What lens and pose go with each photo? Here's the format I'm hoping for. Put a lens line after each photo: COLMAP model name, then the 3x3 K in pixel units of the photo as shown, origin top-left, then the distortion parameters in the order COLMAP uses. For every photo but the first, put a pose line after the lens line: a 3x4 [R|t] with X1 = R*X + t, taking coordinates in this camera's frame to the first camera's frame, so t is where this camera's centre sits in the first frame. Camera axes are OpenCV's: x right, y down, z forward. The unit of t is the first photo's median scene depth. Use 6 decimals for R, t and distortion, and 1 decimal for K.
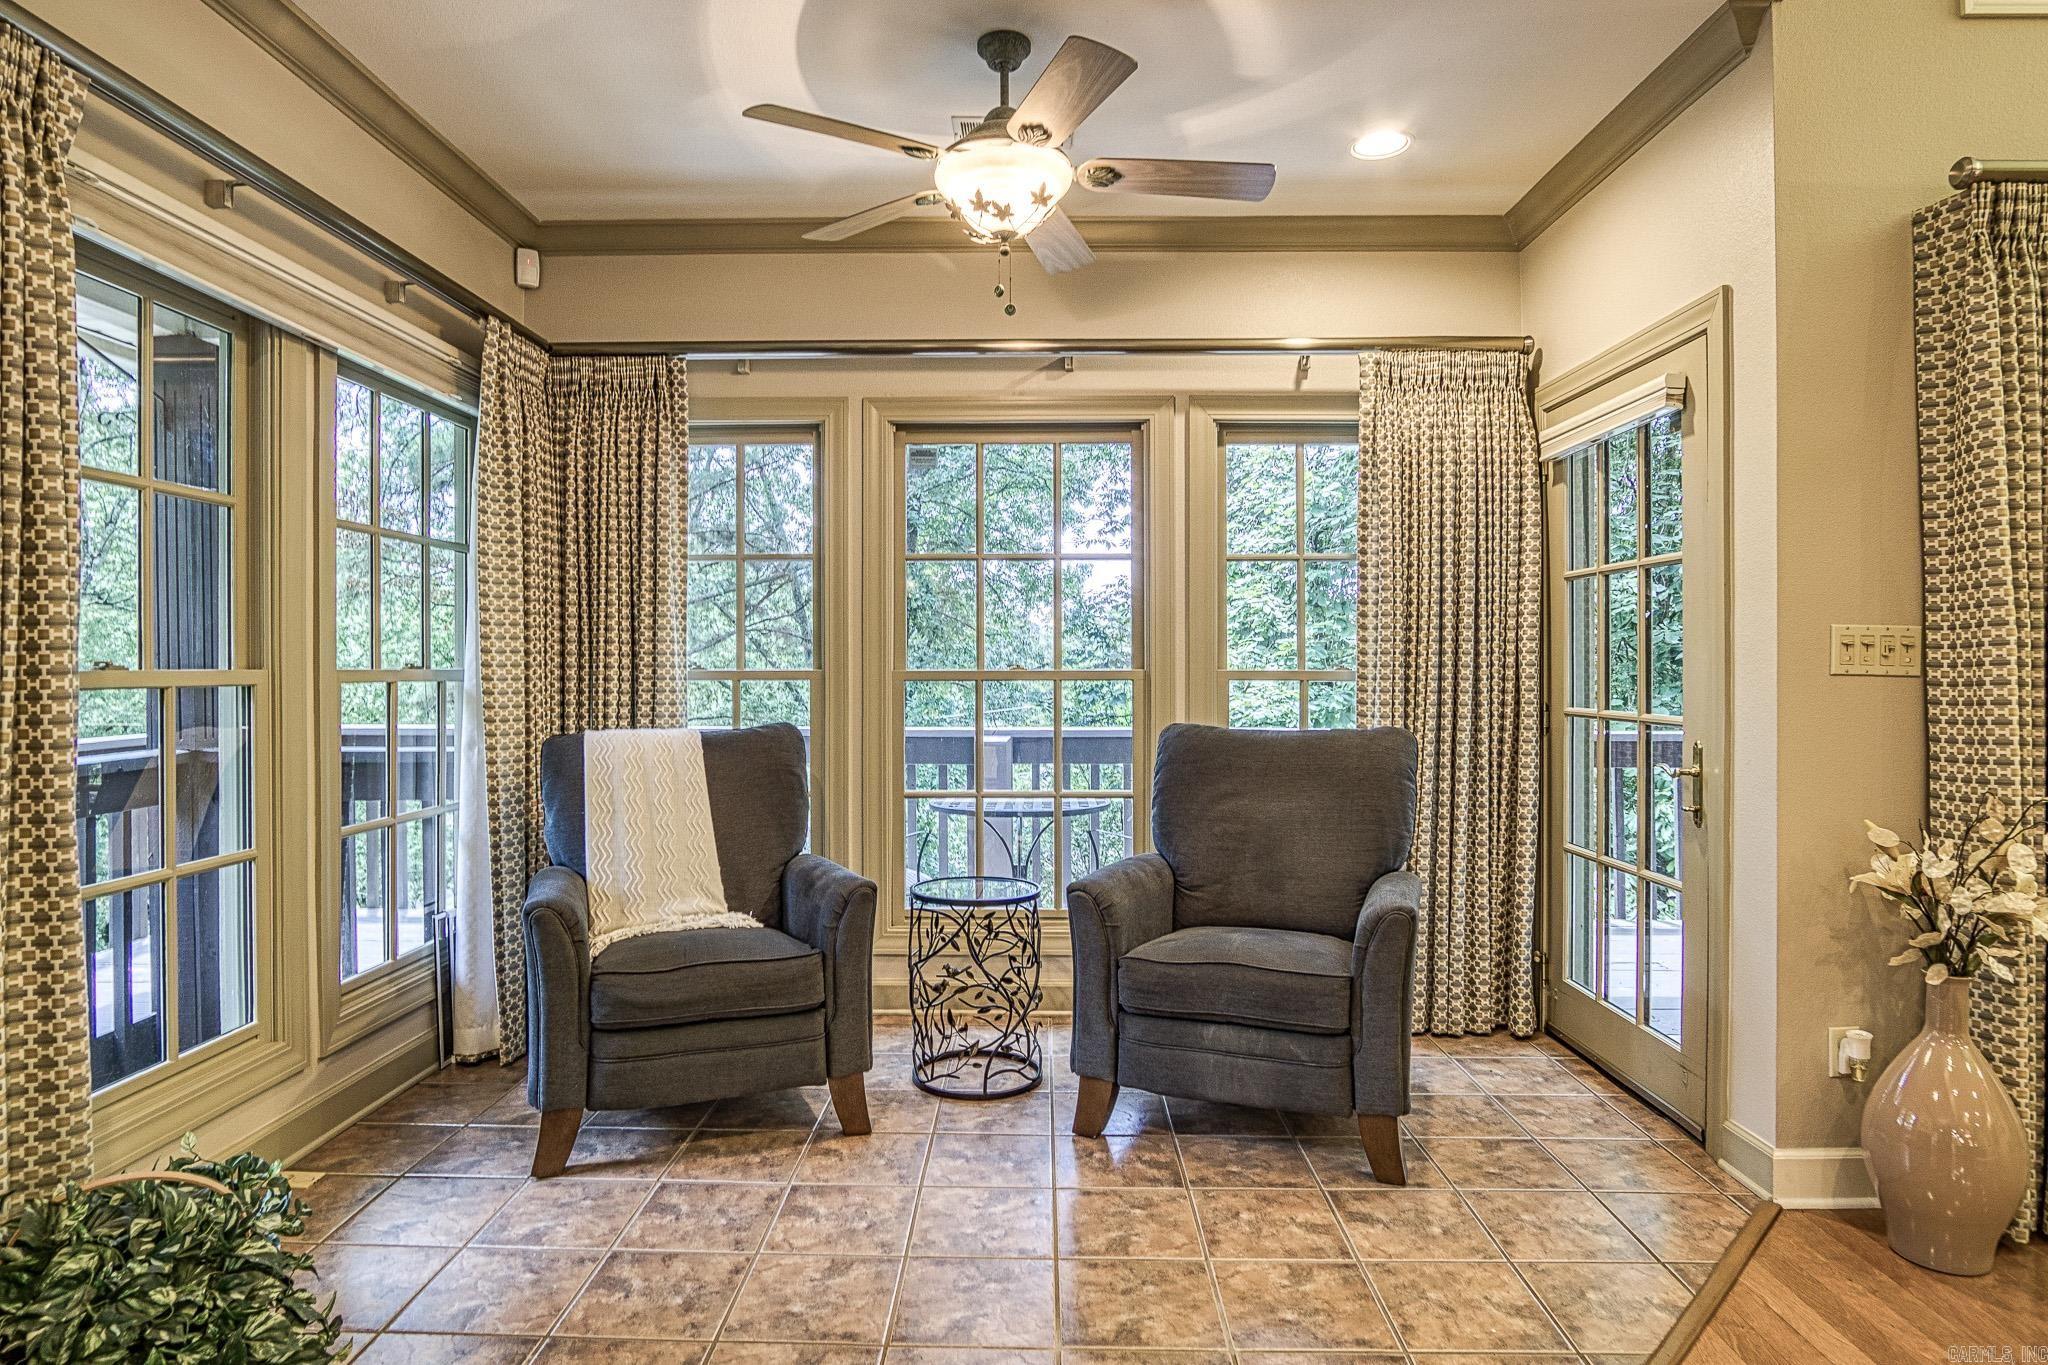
lens RADIAL K [[1181.4, 0, 1022.4], [0, 1181.4, 670.3], [0, 0, 1]] dist [-0.049710, 0.020682]
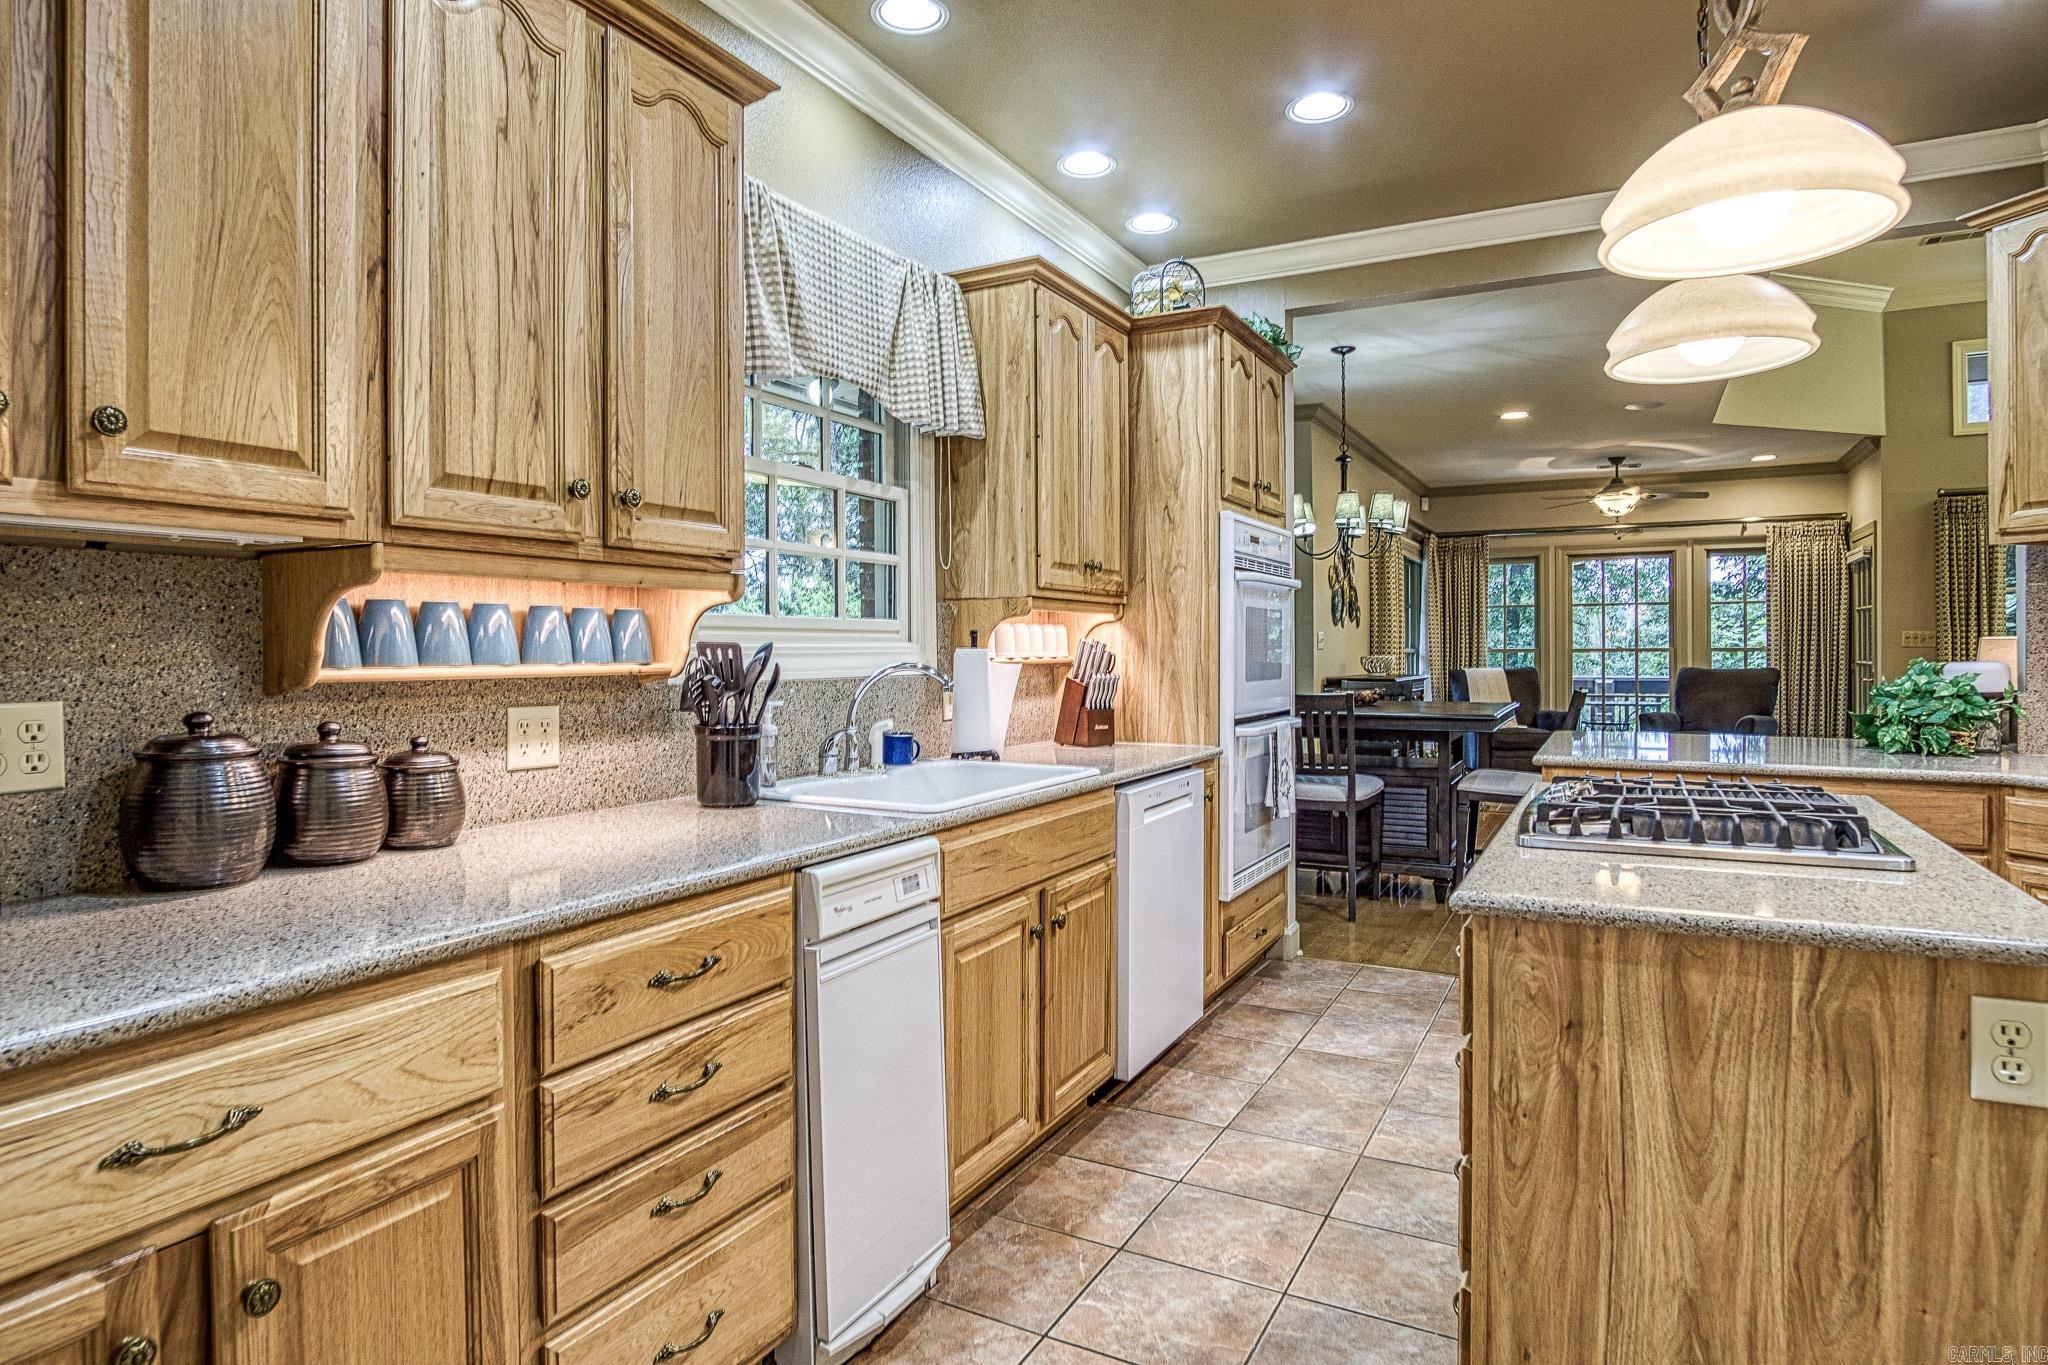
lens RADIAL K [[1181.4, 0, 1022.4], [0, 1181.4, 670.3], [0, 0, 1]] dist [-0.049710, 0.020682]
pose [[0.893410, 0.000779, -0.449241, -0.025047], [0.006063, 0.999887, 0.013792, 0.005996], [0.449200, -0.015046, 0.893304, -2.002702]]
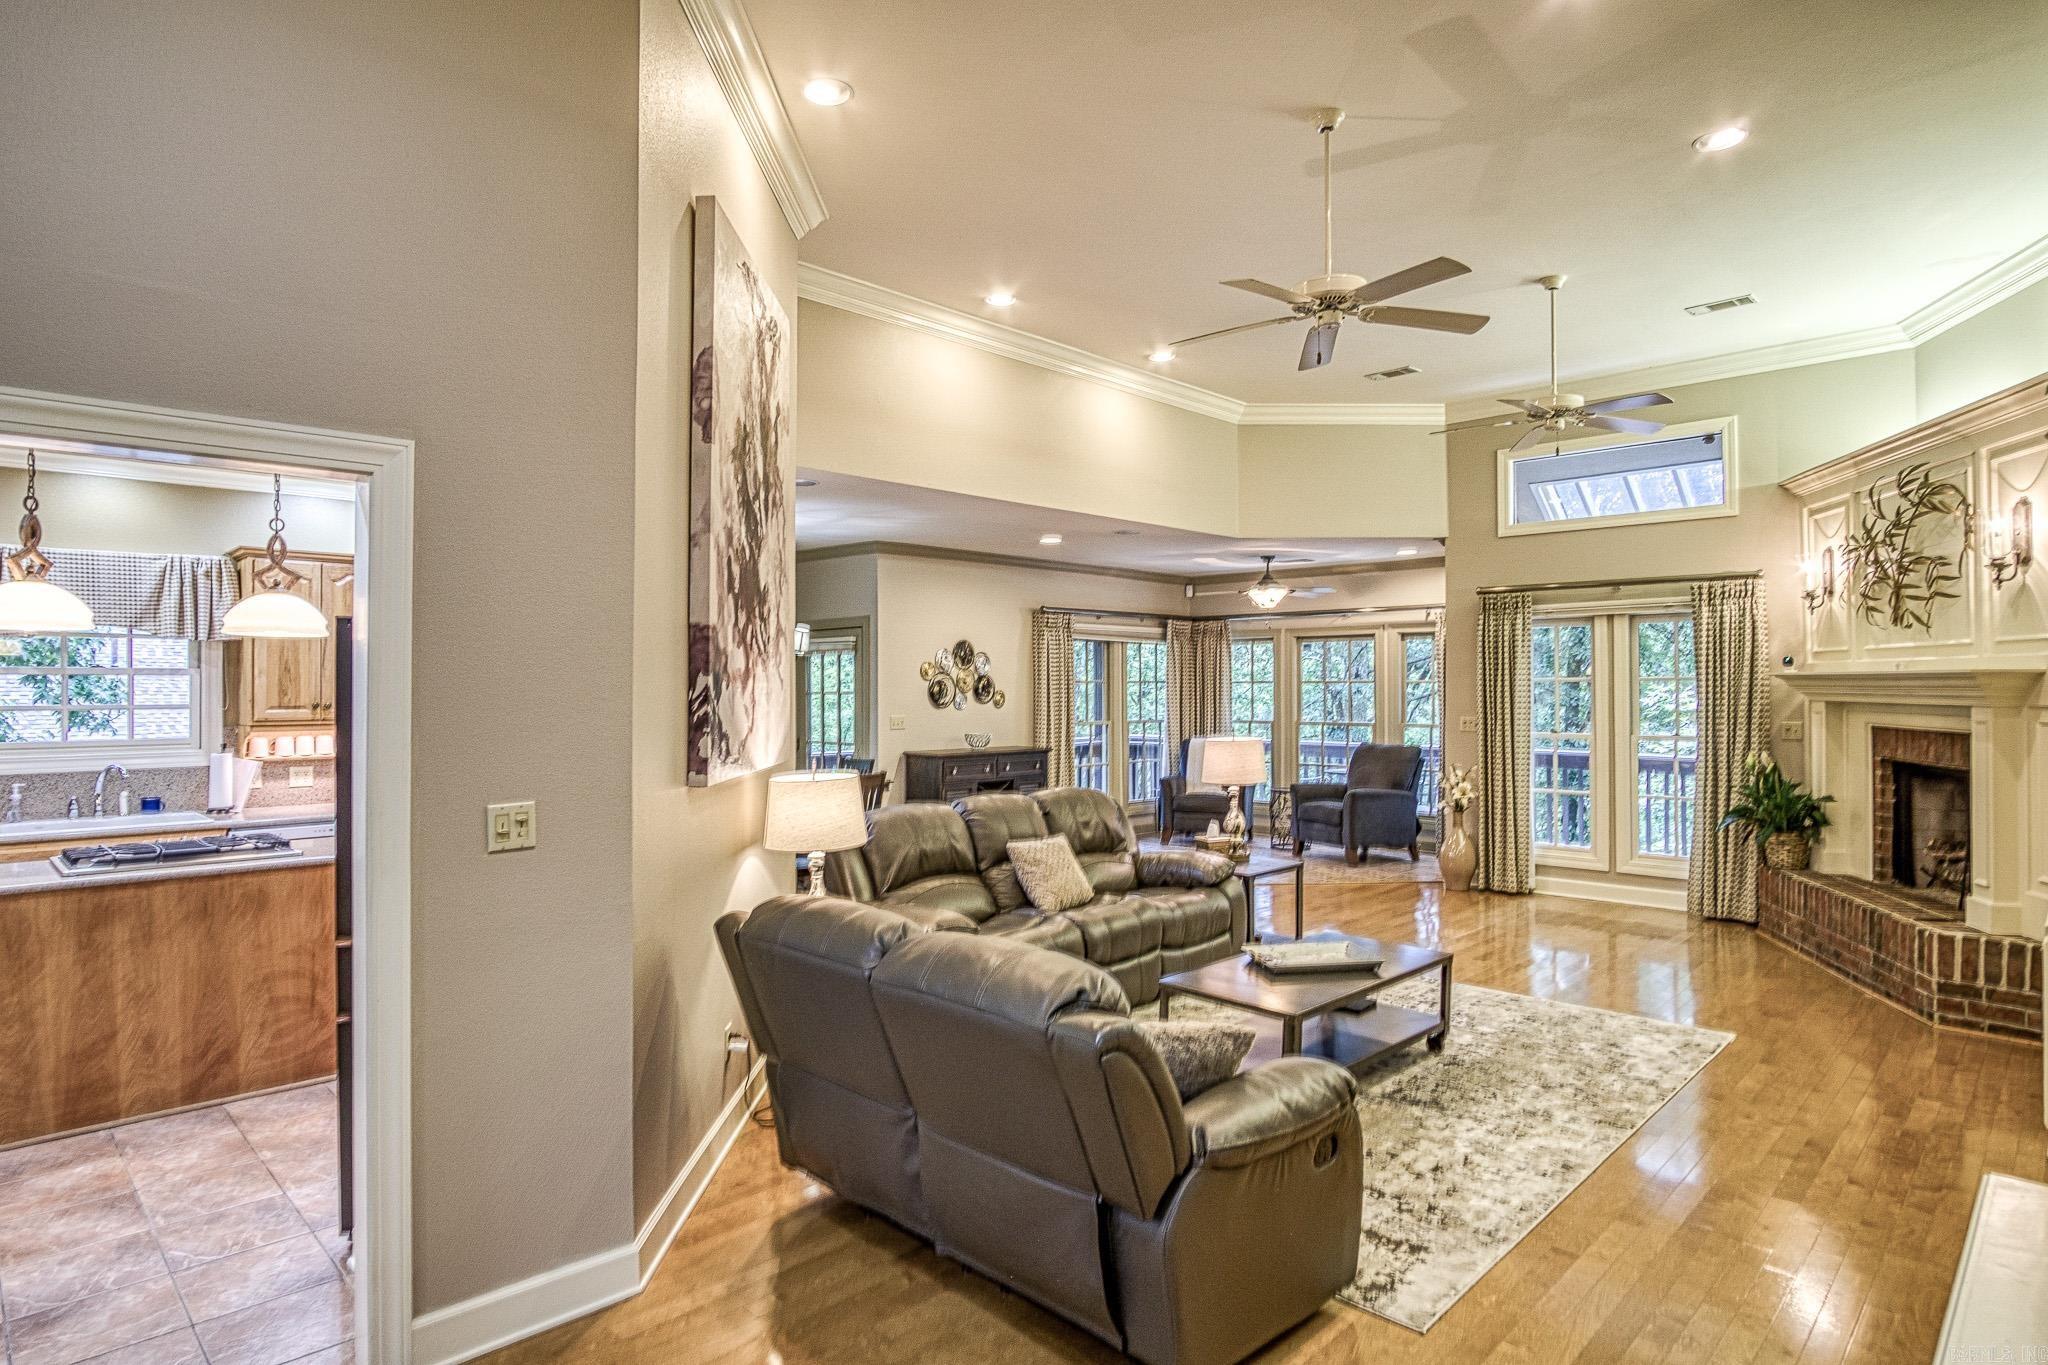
lens RADIAL K [[1181.4, 0, 1022.4], [0, 1181.4, 670.3], [0, 0, 1]] dist [-0.049710, 0.020682]
pose [[0.737678, -0.010639, -0.675069, 1.424669], [0.000368, 0.999882, -0.015356, -0.086084], [0.675152, 0.011079, 0.737595, -1.686362]]
